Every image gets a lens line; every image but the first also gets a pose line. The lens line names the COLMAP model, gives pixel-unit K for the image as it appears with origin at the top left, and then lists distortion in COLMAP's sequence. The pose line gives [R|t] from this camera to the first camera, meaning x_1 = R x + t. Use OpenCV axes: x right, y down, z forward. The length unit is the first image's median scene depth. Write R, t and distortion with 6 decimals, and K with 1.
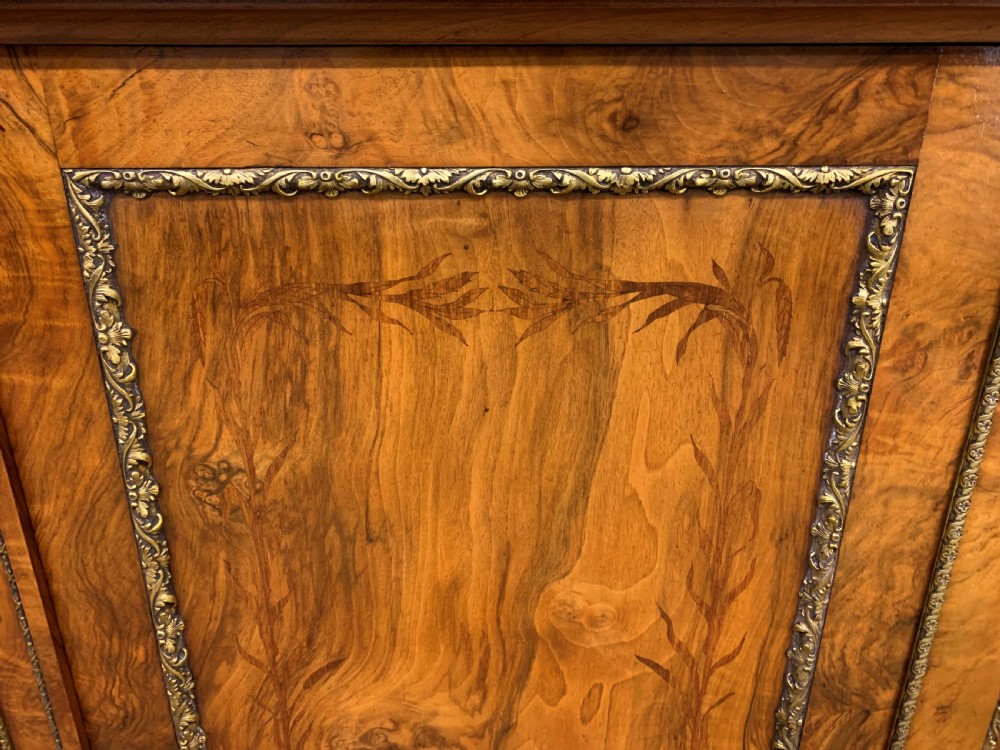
lens RADIAL K [[774.0, 0, 491.5], [0, 774.0, 371.3], [0, 0, 1]] dist [0.026418, -0.031932]
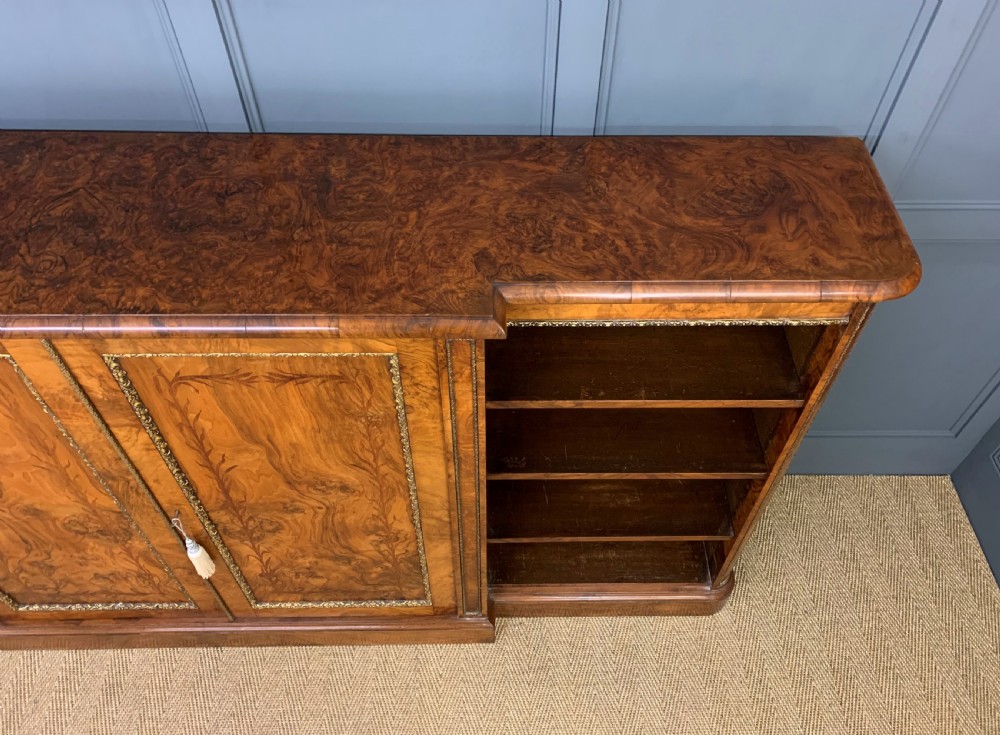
lens RADIAL K [[808.0, 0, 522.8], [0, 808.0, 369.2], [0, 0, 1]] dist [0.003704, -0.003655]
pose [[0.999281, 0.001084, 0.037901, 2.042521], [-0.019724, 0.868568, 0.495177, -1.524841], [-0.032383, -0.495569, 0.867965, -1.479542]]
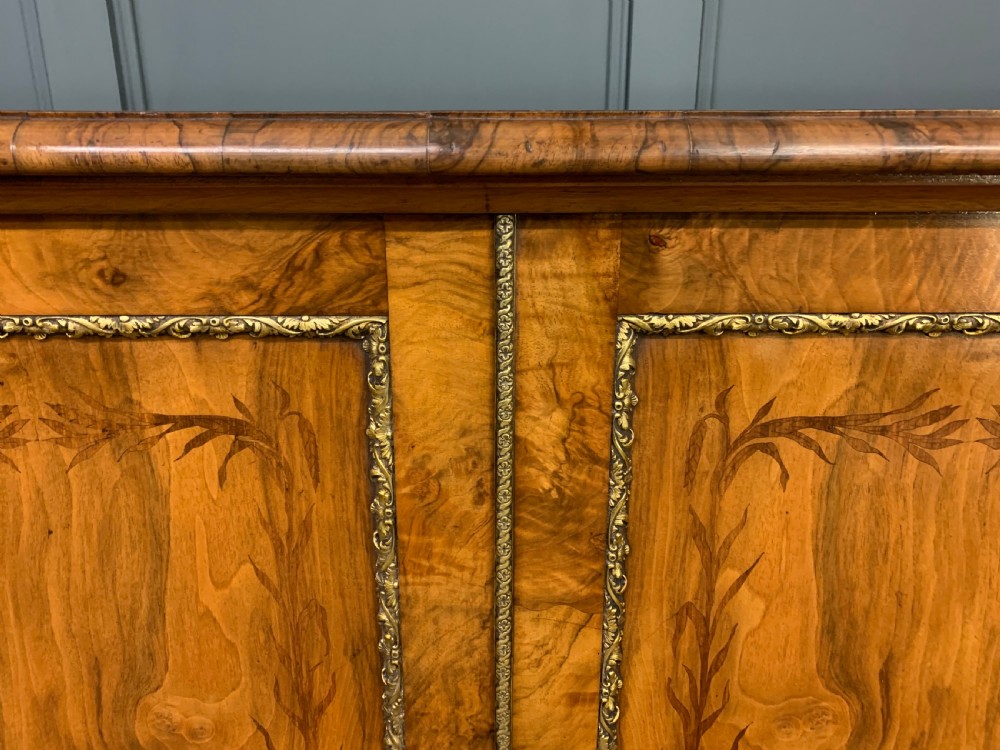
lens RADIAL K [[774.0, 0, 491.5], [0, 774.0, 371.3], [0, 0, 1]] dist [0.026418, -0.031932]
pose [[0.999973, 0.001776, -0.007136, 0.615636], [-0.002349, 0.996694, -0.081208, -0.085274], [0.006969, 0.081223, 0.996672, -0.073608]]
